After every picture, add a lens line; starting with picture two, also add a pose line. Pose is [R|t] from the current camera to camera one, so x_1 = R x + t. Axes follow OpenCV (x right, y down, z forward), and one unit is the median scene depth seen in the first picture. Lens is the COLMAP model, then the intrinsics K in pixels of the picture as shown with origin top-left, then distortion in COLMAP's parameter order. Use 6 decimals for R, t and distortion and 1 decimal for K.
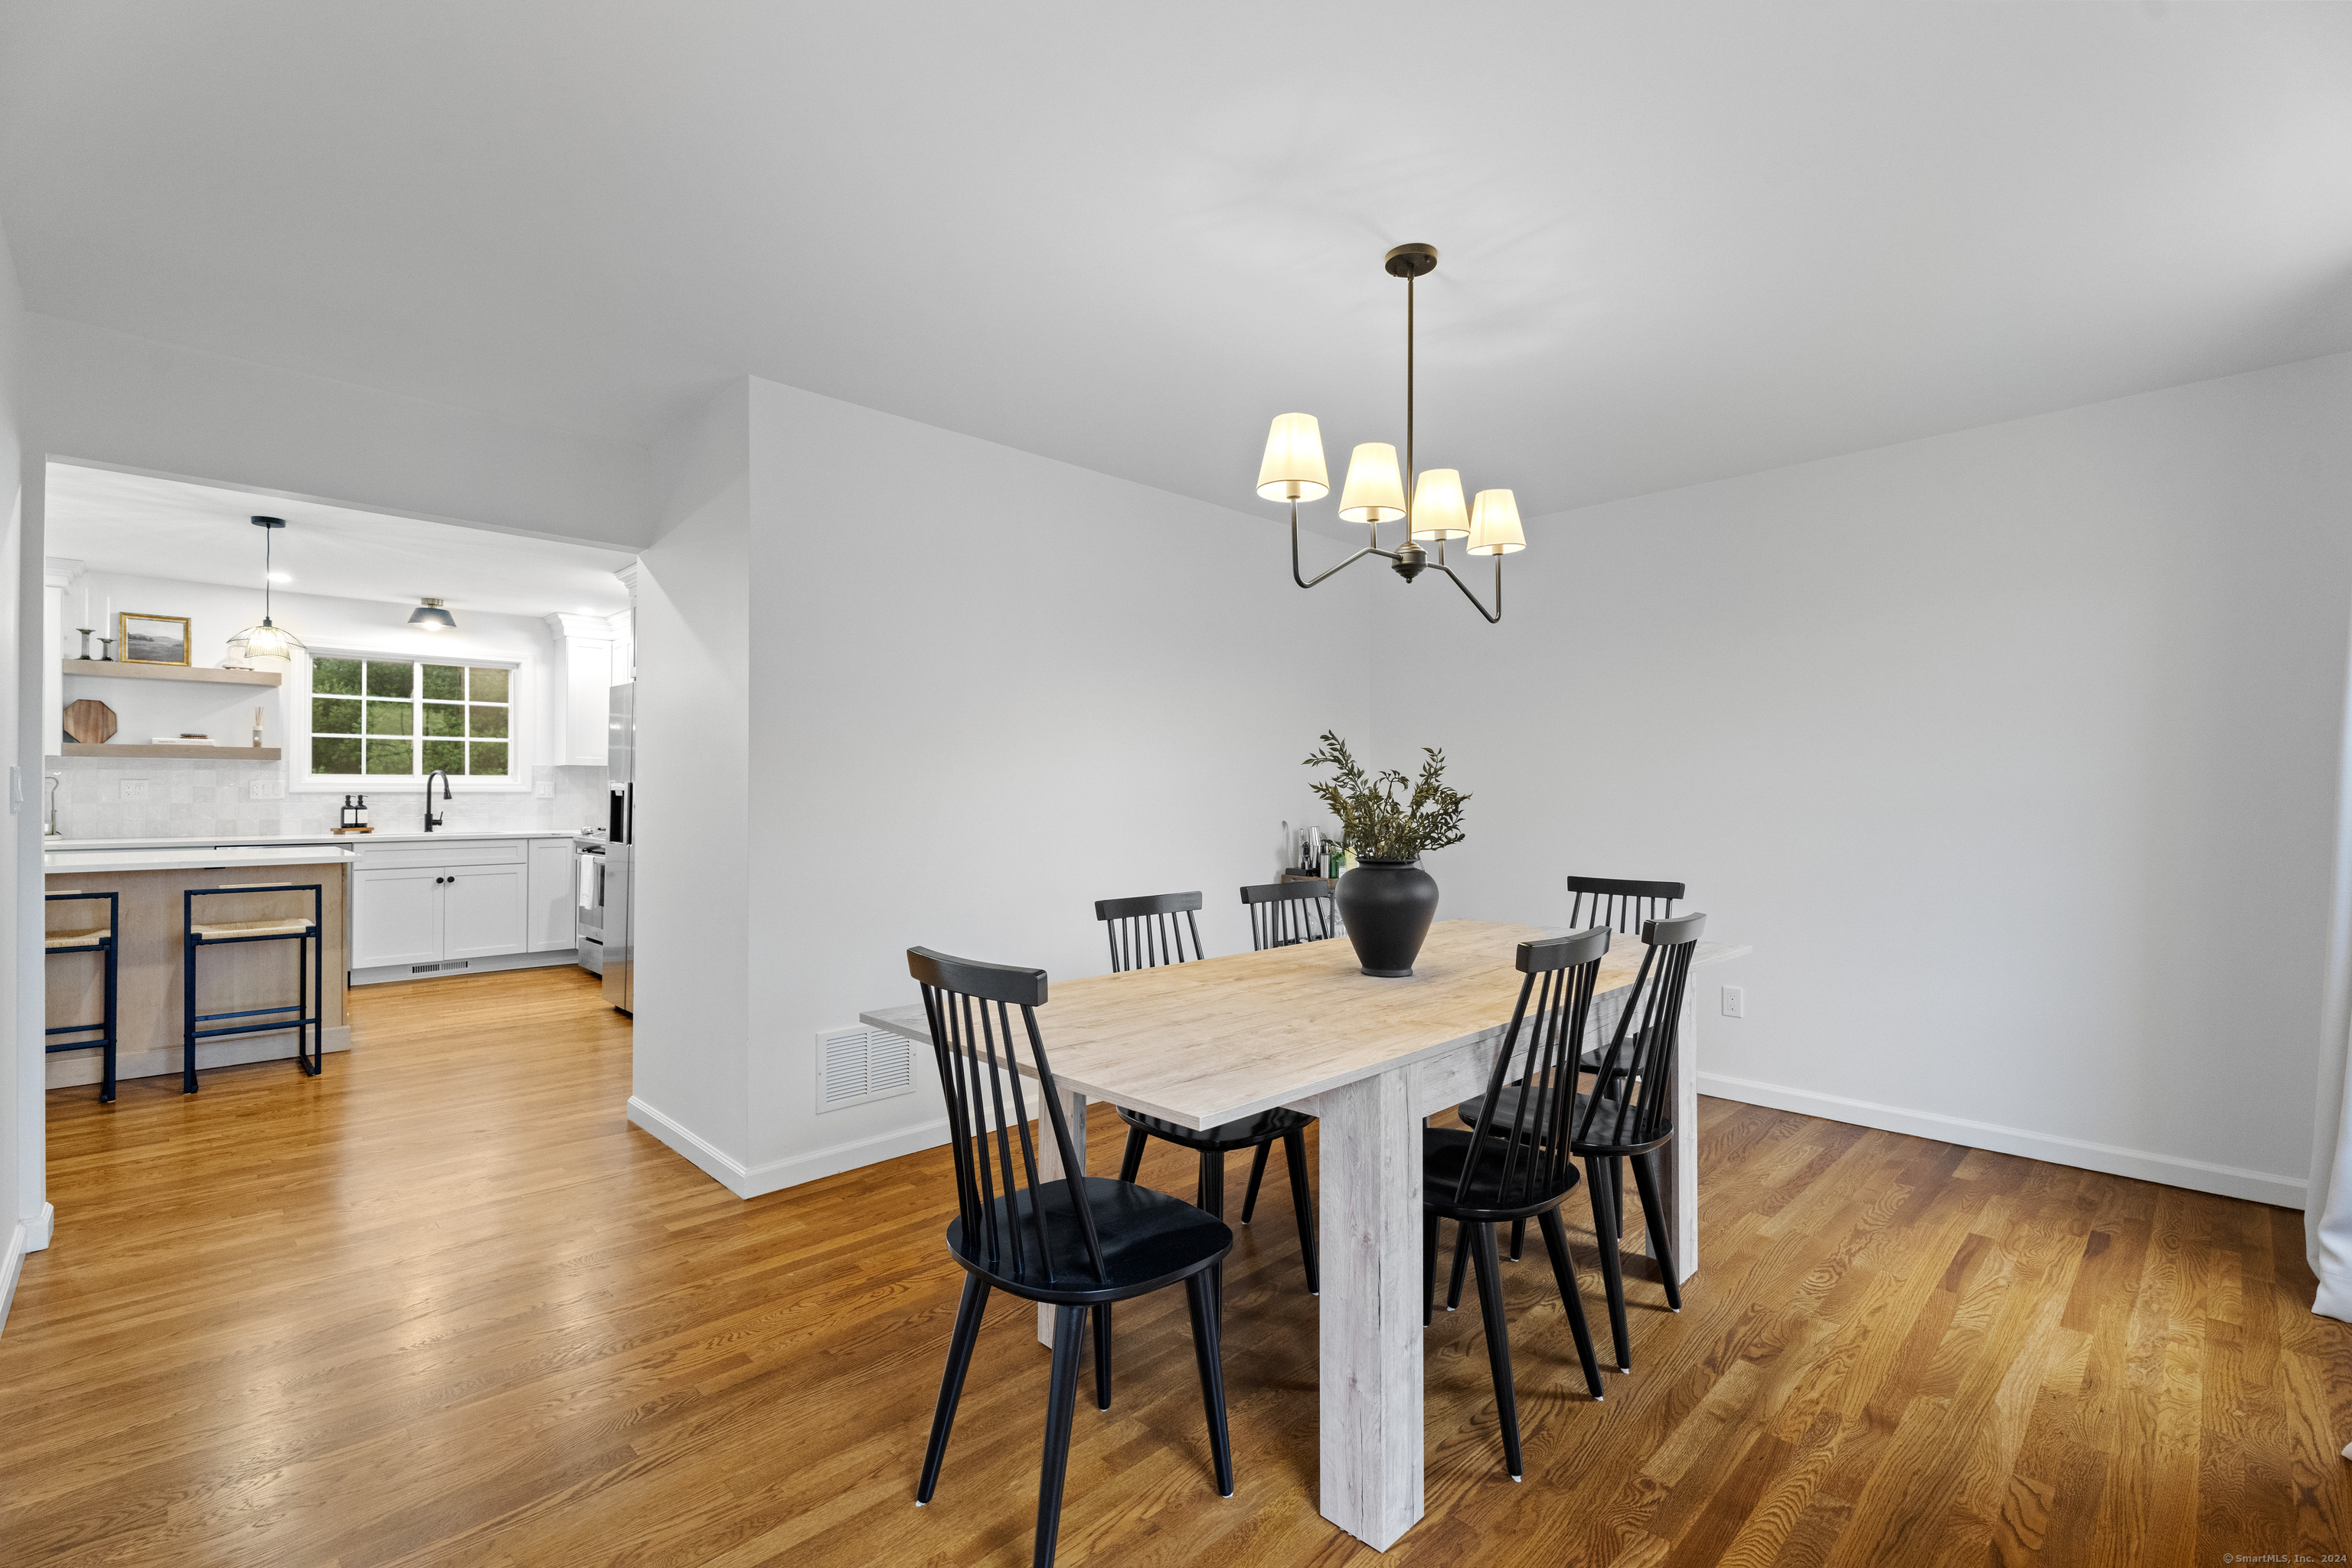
lens RADIAL K [[1039.8, 0, 1173.8], [0, 1039.8, 788.6], [0, 0, 1]] dist [0.001127, -0.000855]
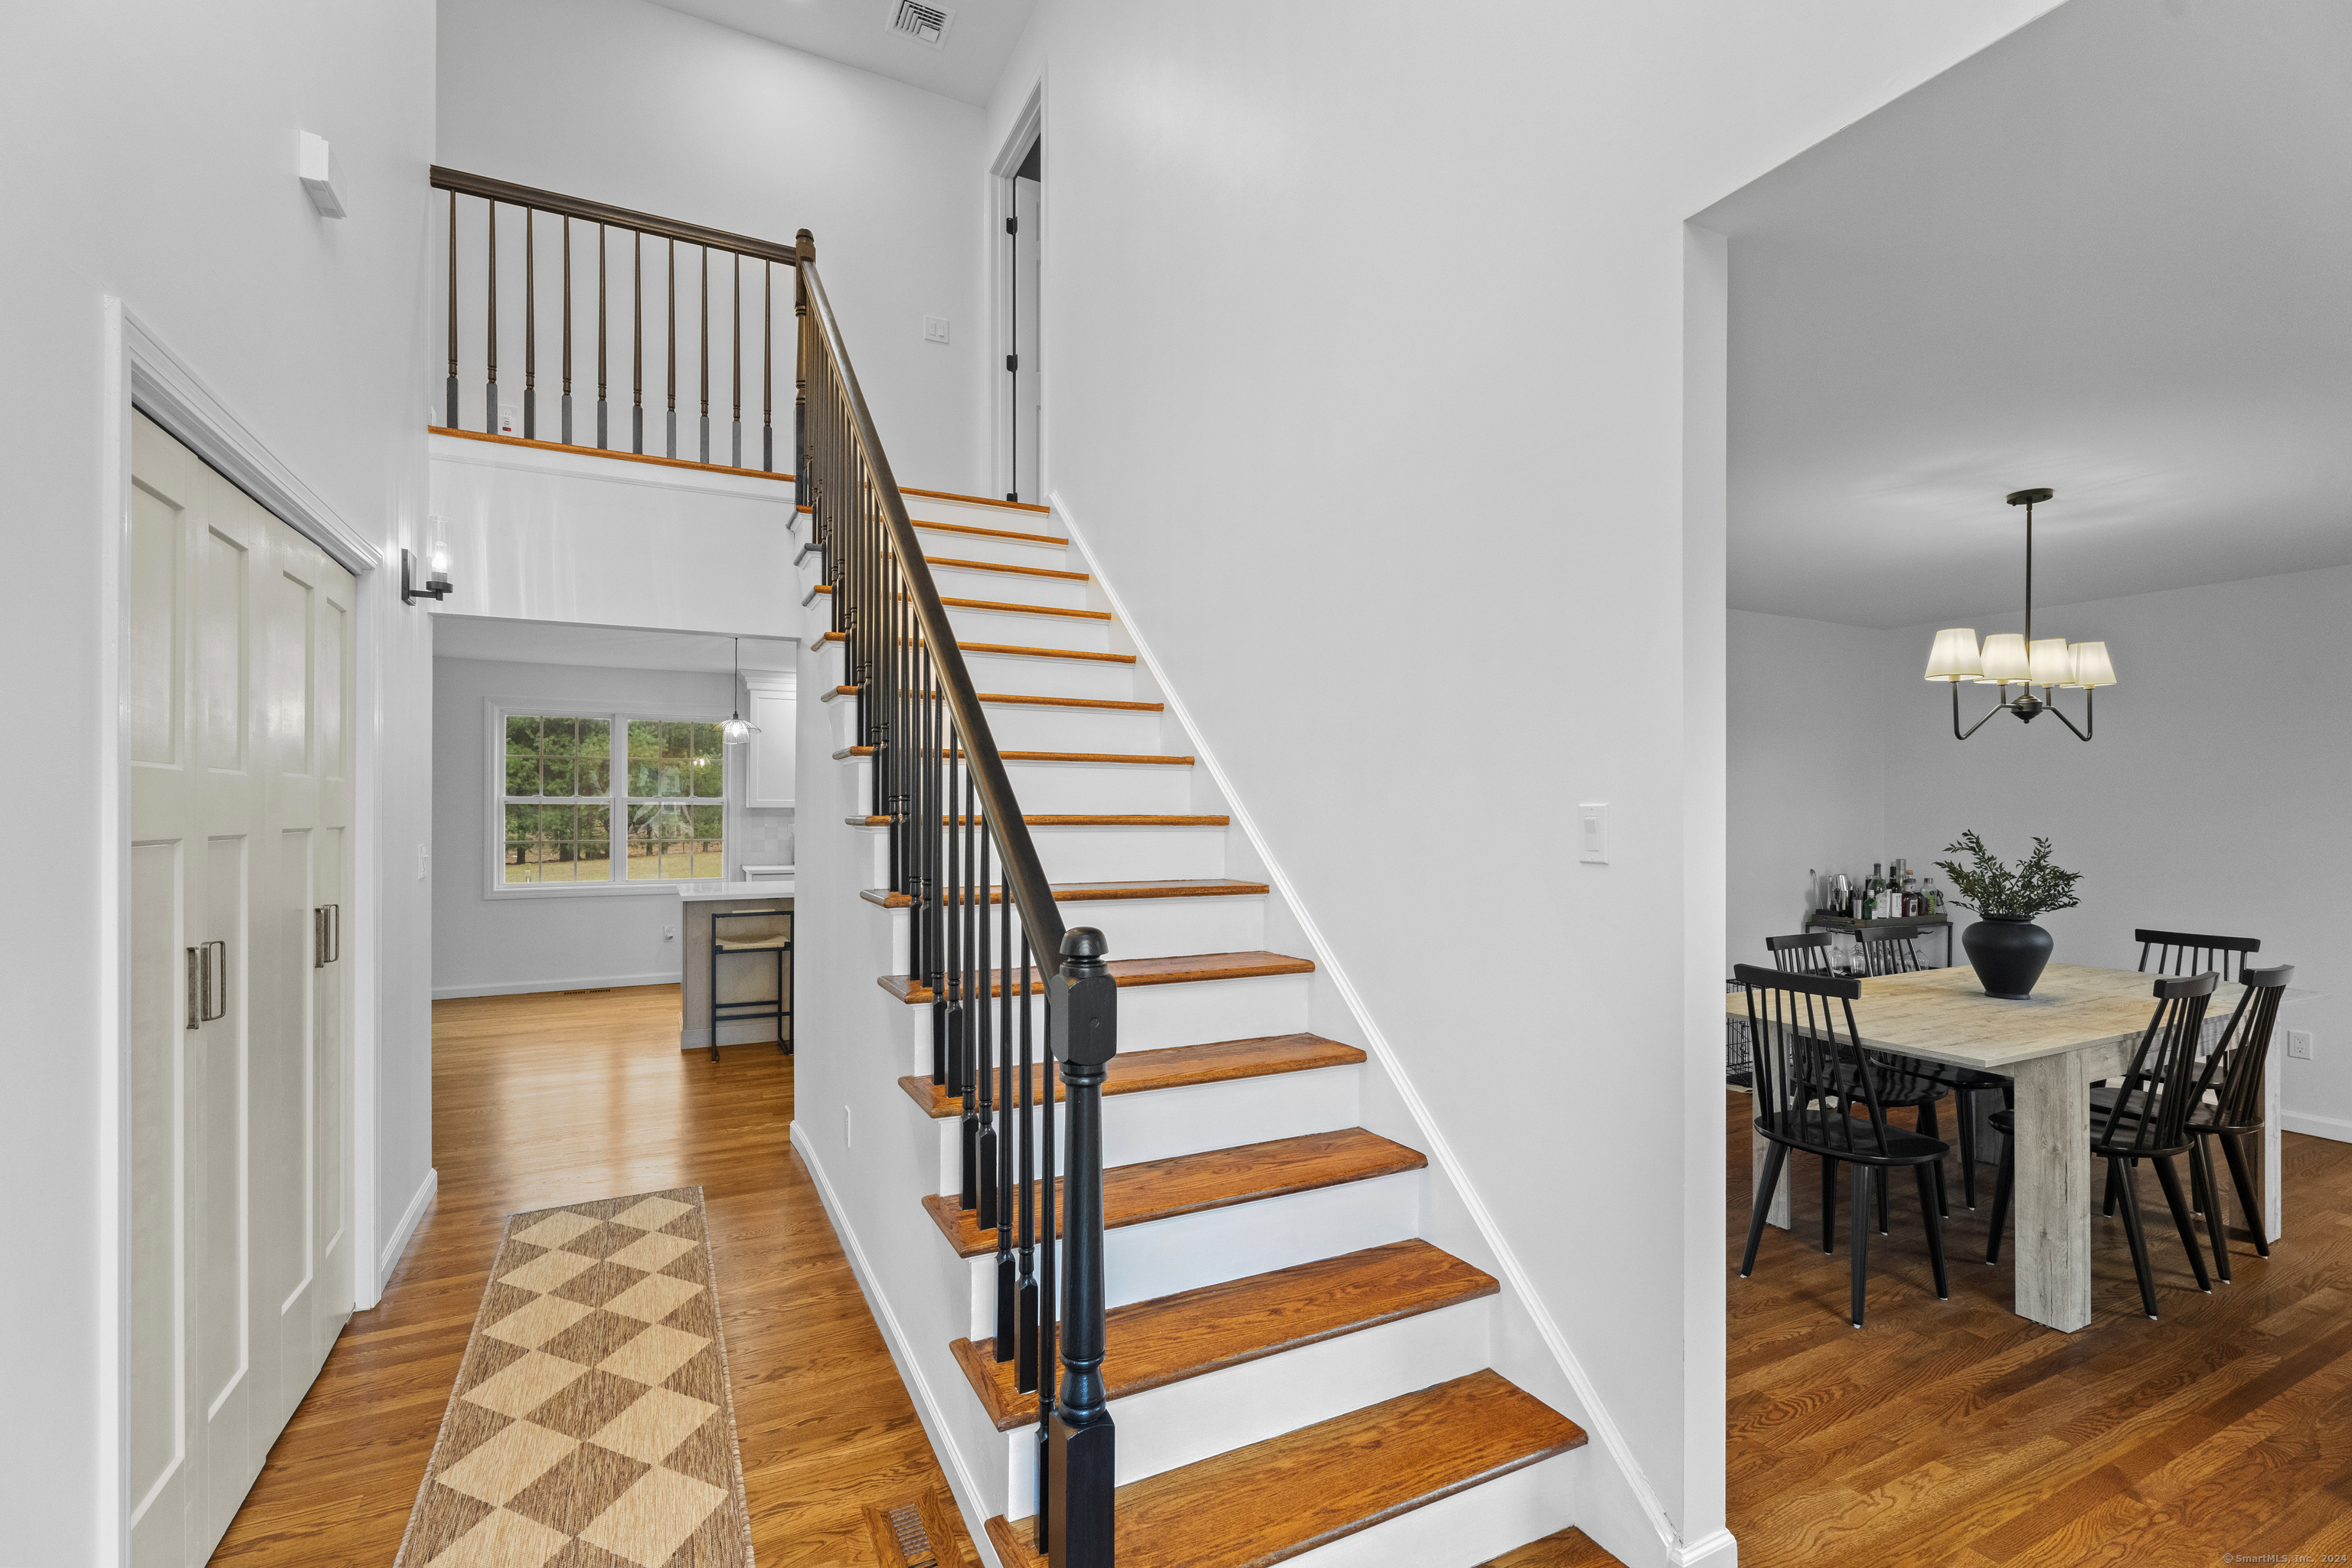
lens RADIAL K [[1018.1, 0, 1168.6], [0, 1018.1, 801.4], [0, 0, 1]] dist [0.001746, -0.005391]
pose [[0.947004, 0.000017, -0.321221, -0.453542], [-0.001113, 0.999994, -0.003228, -0.087812], [0.321219, 0.003415, 0.946999, -0.717309]]
